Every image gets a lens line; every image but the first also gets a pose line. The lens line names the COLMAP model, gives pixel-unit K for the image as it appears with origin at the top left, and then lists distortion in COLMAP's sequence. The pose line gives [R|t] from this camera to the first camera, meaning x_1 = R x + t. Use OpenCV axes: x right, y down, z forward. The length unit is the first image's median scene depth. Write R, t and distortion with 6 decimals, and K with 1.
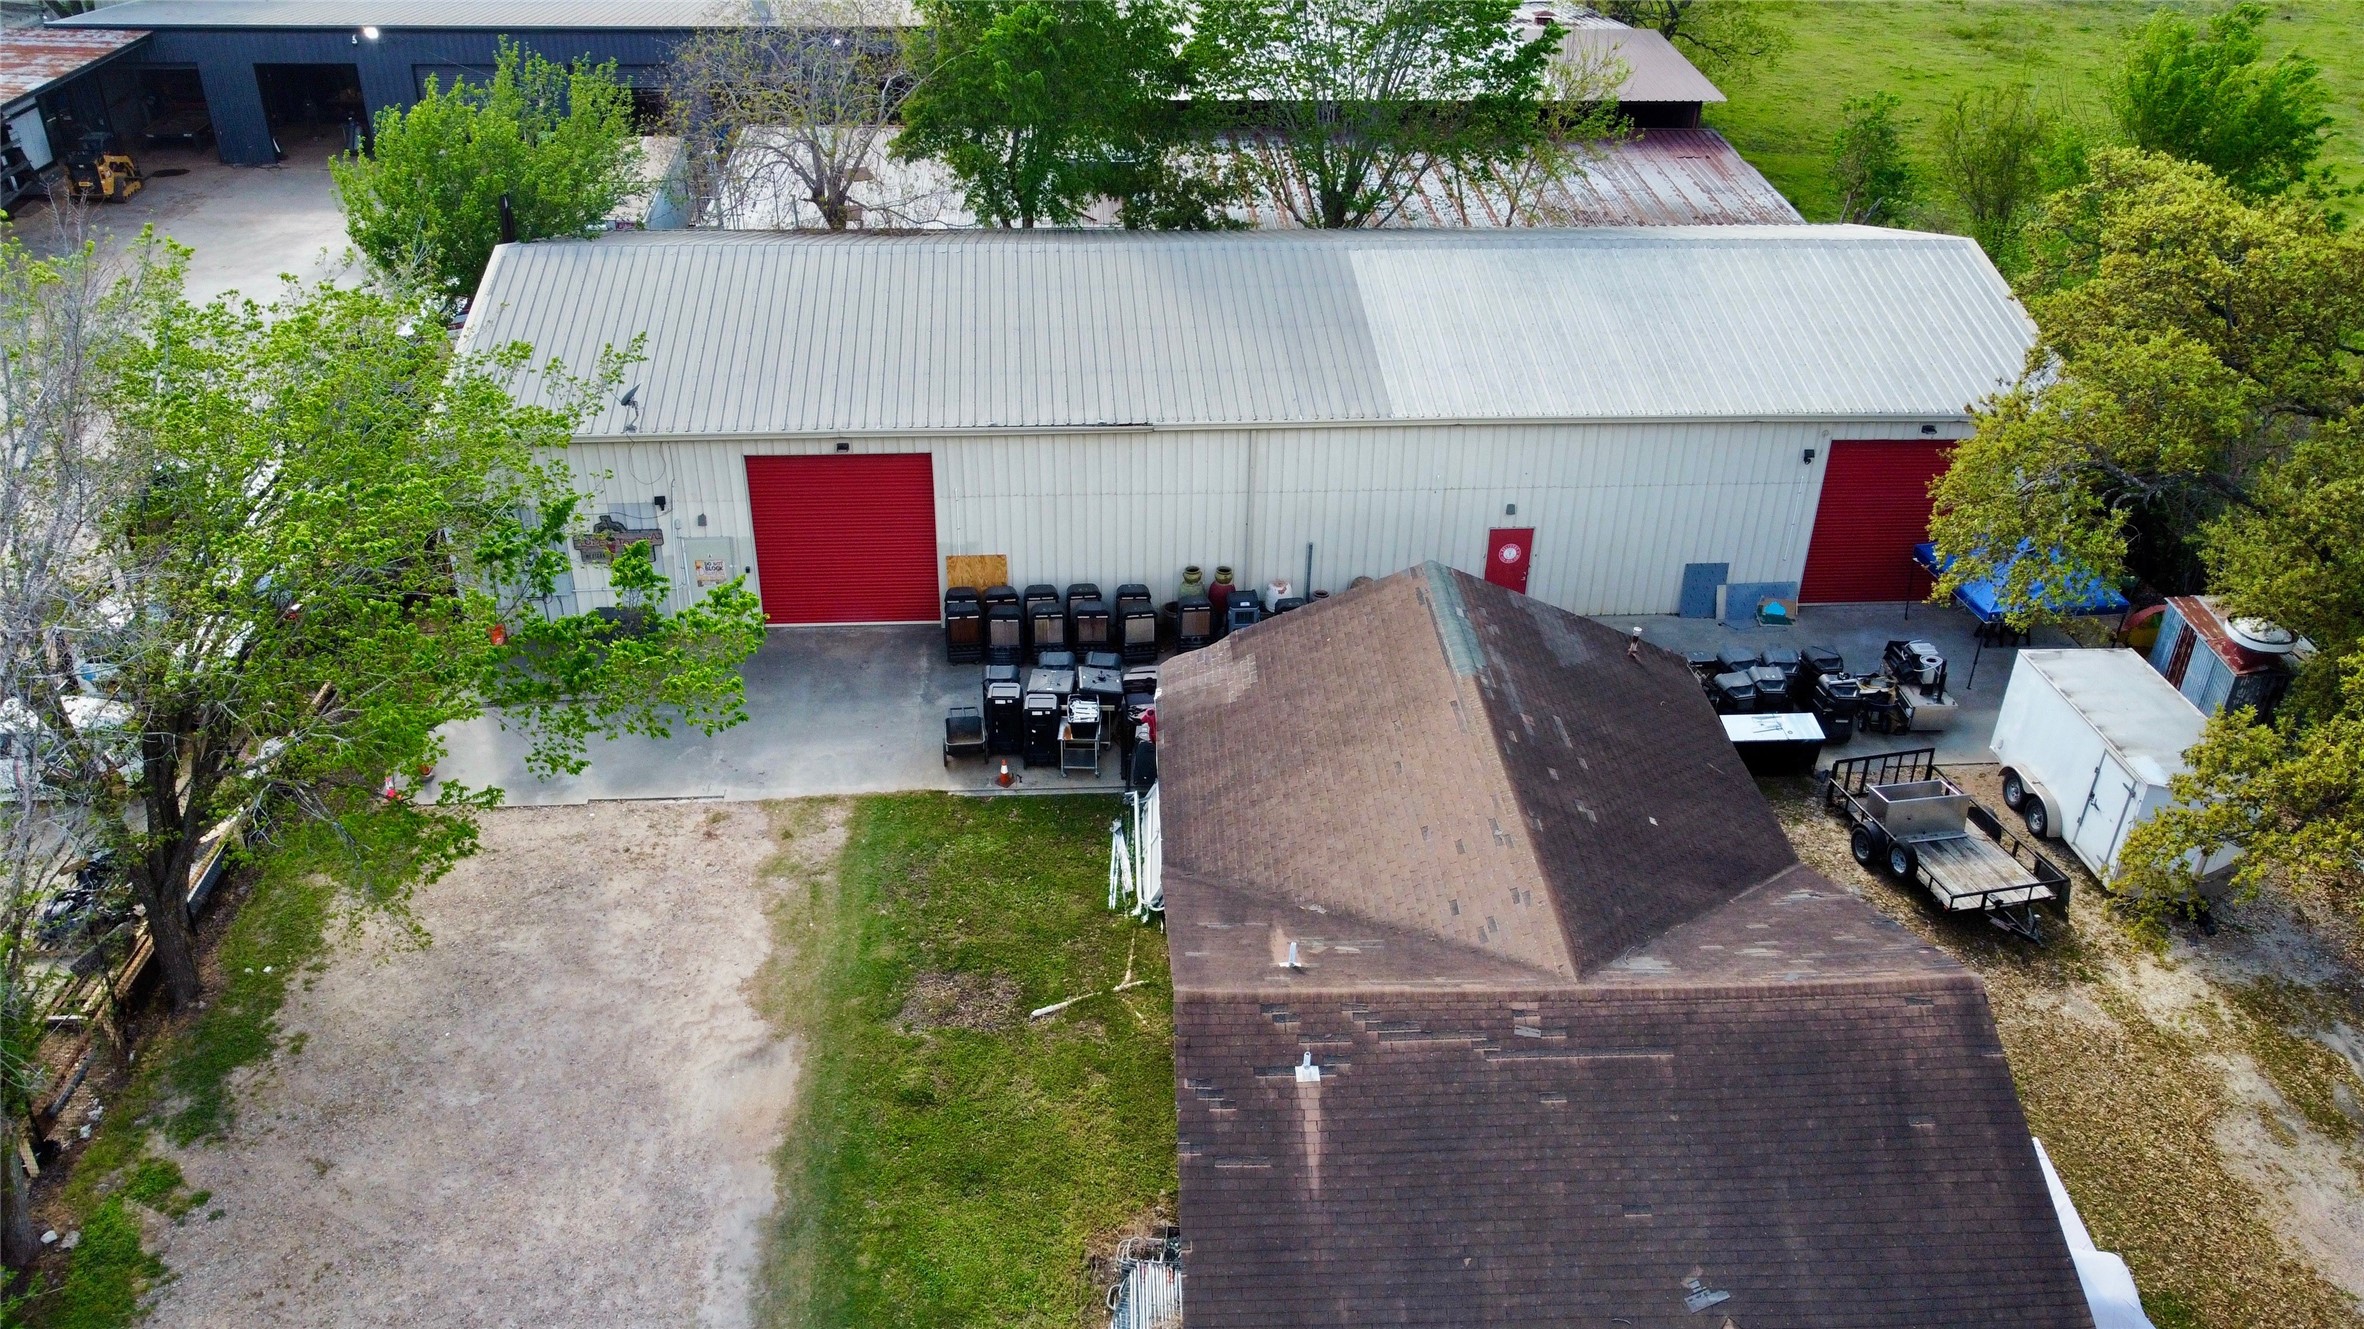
lens RADIAL K [[1782.5, 0, 1199.7], [0, 1782.5, 668.9], [0, 0, 1]] dist [-0.001953, -0.009497]
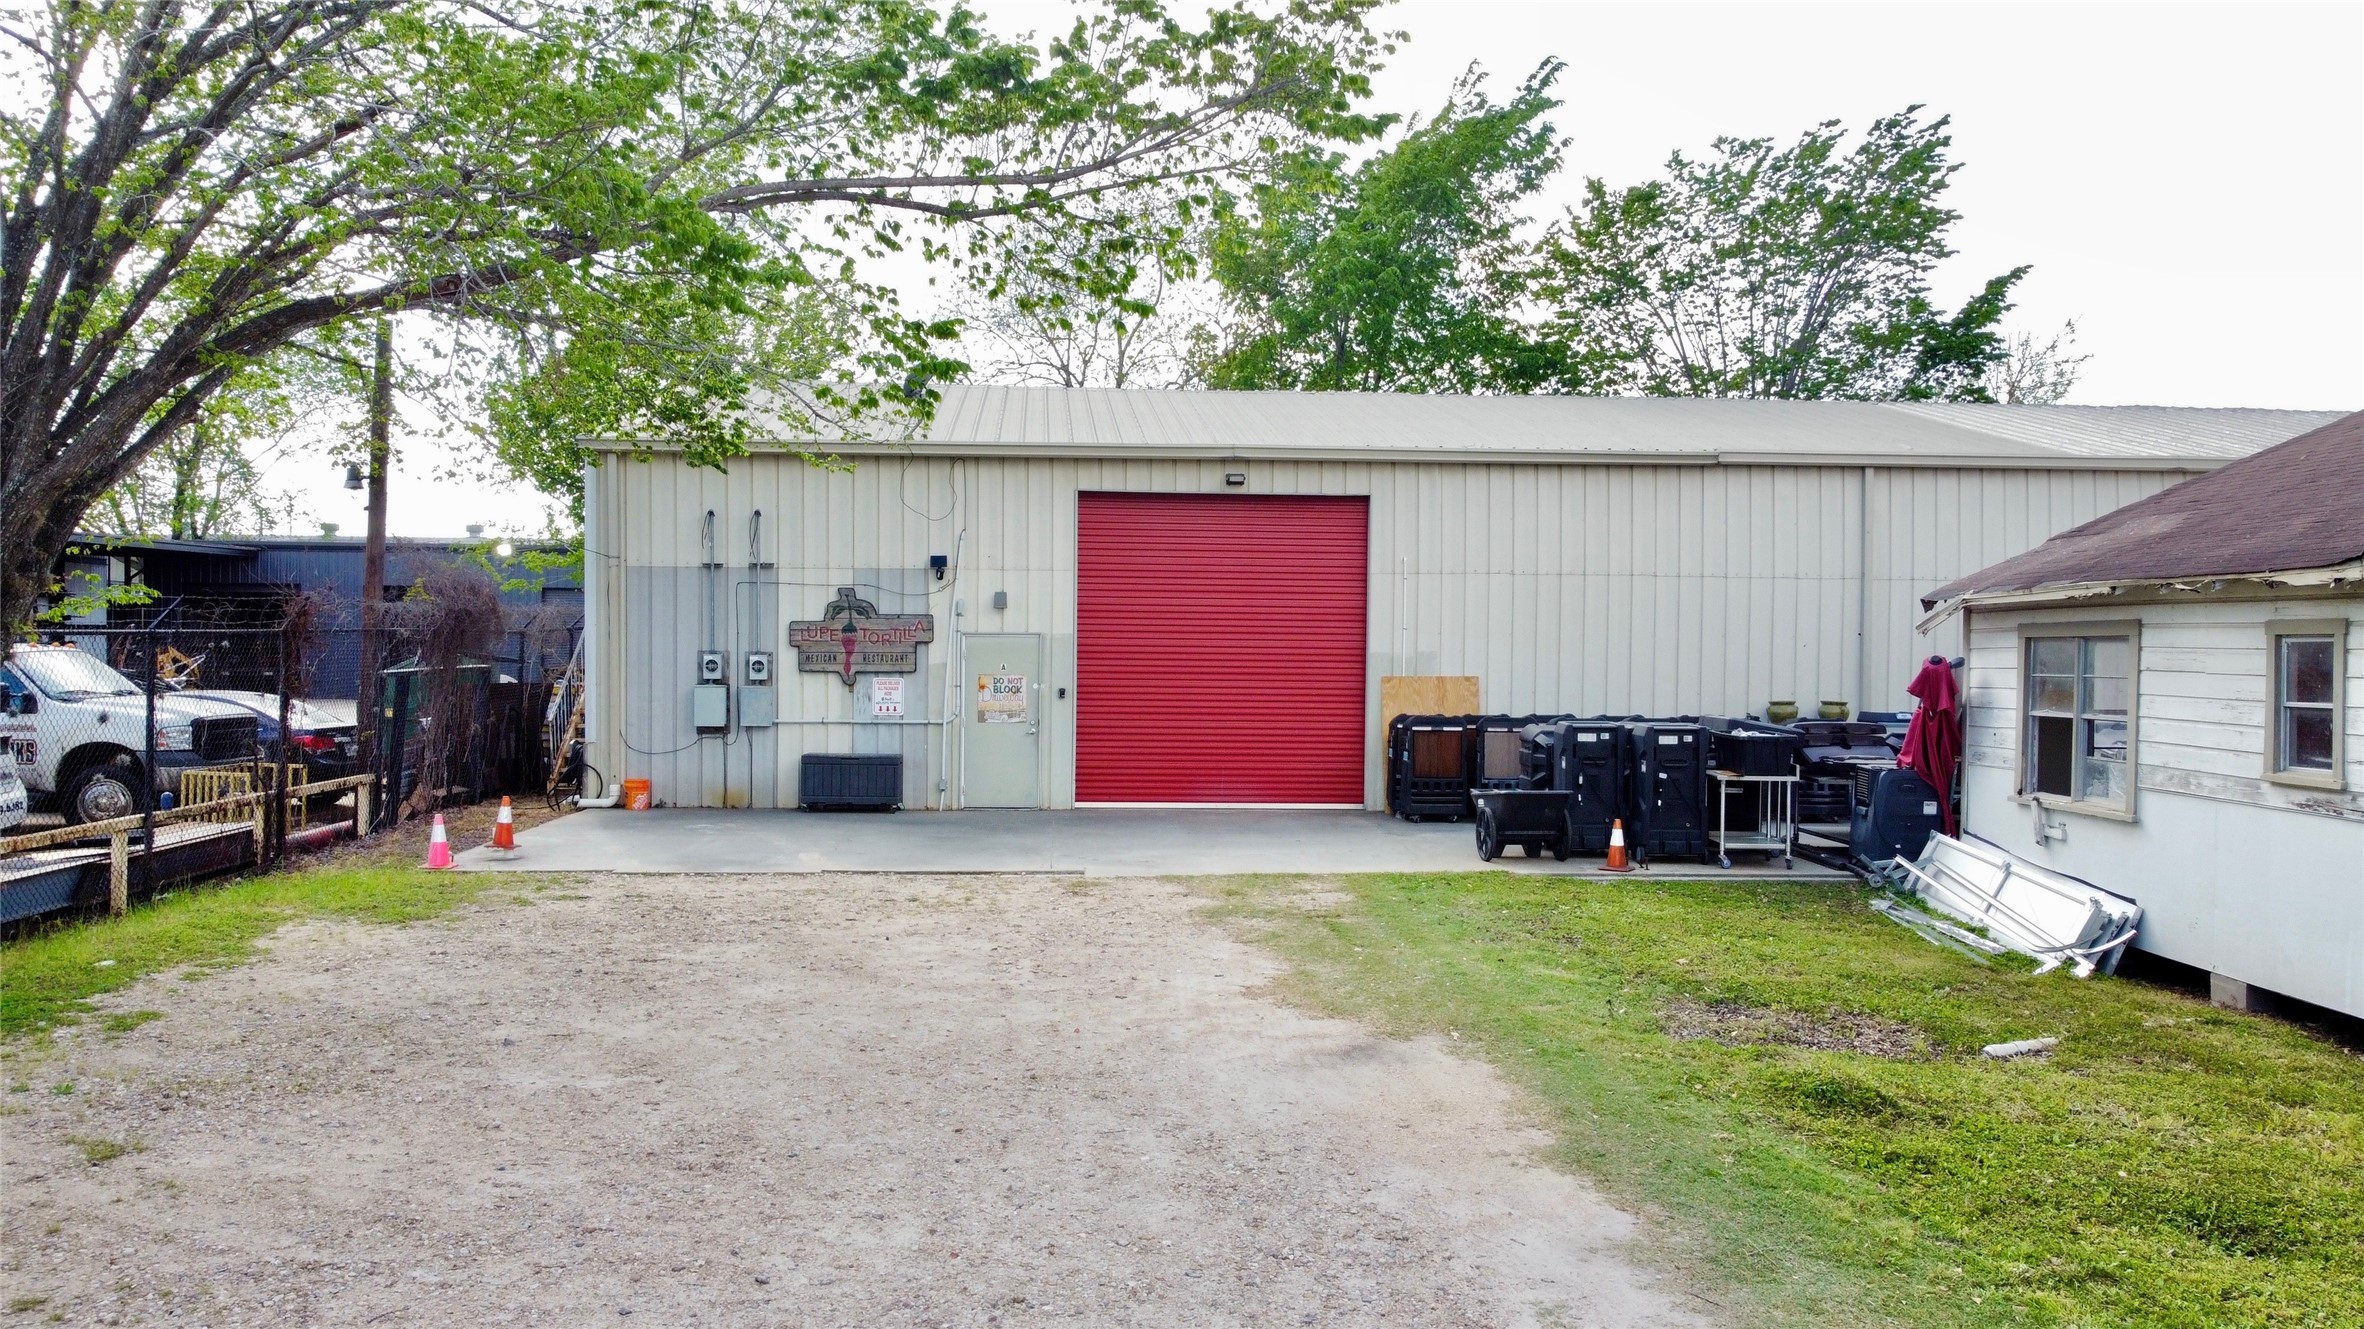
lens RADIAL K [[1782.5, 0, 1169.9], [0, 1782.5, 661.1], [0, 0, 1]] dist [-0.001953, -0.009497]
pose [[0.999667, -0.019066, -0.017415, -0.213269], [0.007364, 0.856904, -0.515423, 0.256834], [0.024750, 0.515123, 0.856759, 0.490730]]
